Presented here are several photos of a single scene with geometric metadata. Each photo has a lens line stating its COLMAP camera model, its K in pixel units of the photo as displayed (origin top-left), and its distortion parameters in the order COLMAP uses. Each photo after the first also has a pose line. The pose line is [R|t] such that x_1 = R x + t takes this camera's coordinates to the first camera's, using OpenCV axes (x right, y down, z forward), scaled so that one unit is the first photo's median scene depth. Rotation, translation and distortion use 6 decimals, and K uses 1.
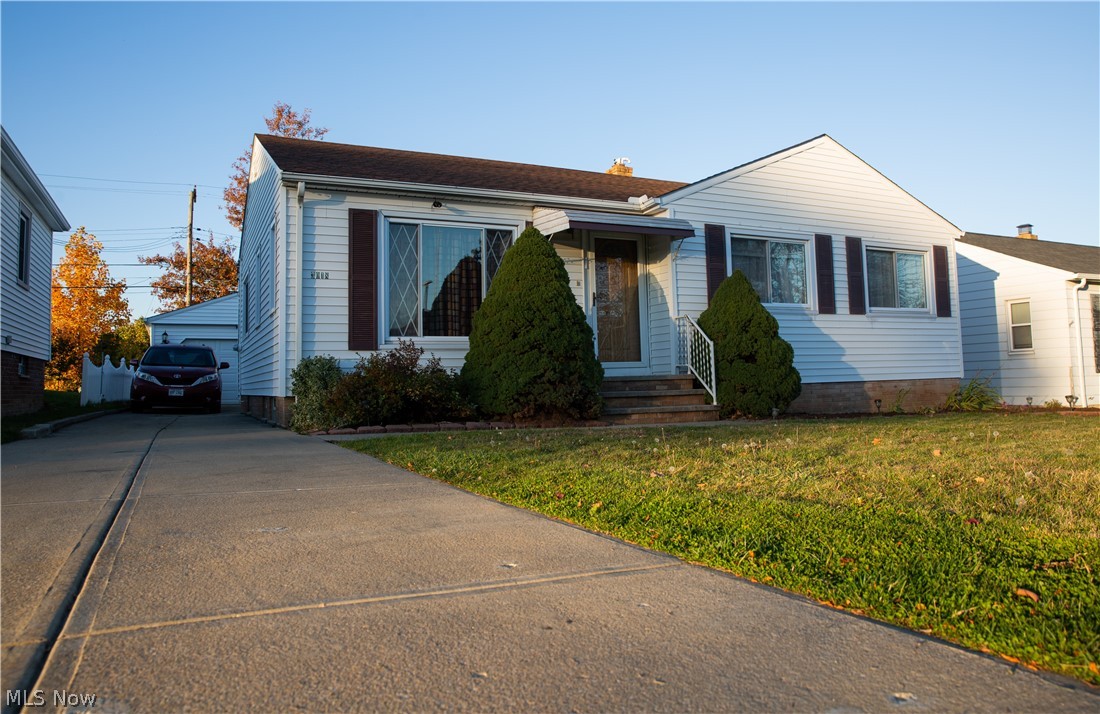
lens RADIAL K [[805.8, 0, 551.2], [0, 805.8, 355.5], [0, 0, 1]] dist [-0.082536, 0.012939]
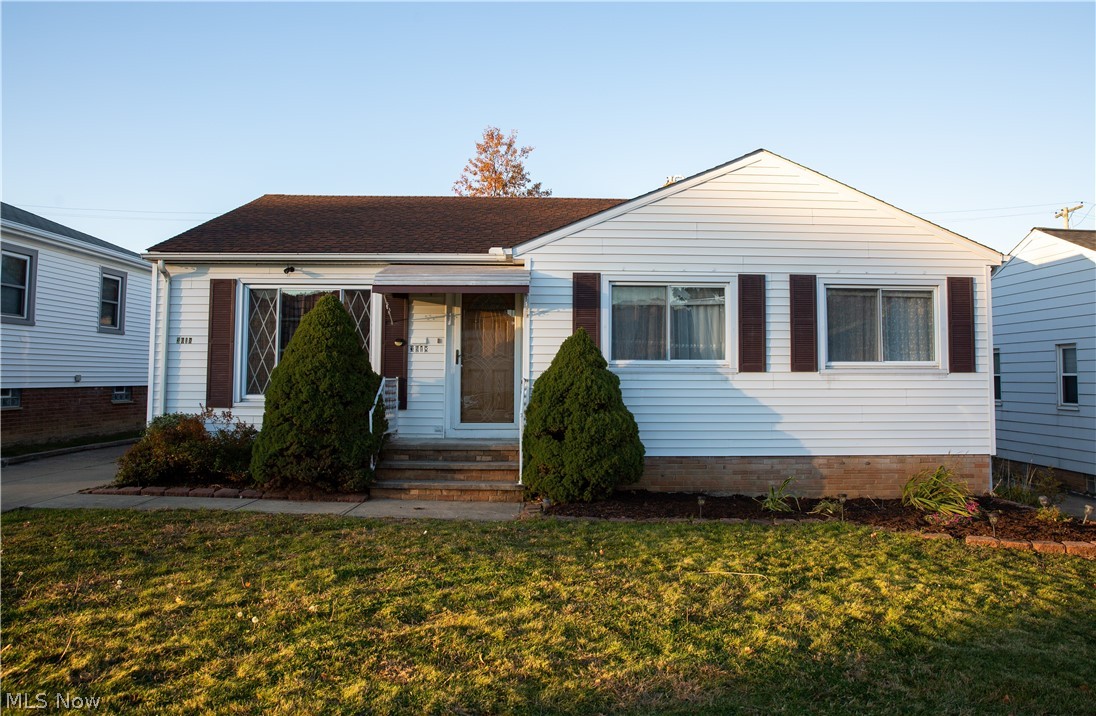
lens RADIAL K [[802.8, 0, 545.9], [0, 802.8, 351.7], [0, 0, 1]] dist [-0.082536, 0.012939]
pose [[0.897916, 0.015437, -0.439895, 0.571110], [-0.010720, 0.999855, 0.013205, -0.090333], [0.440036, -0.007142, 0.897952, 0.192926]]
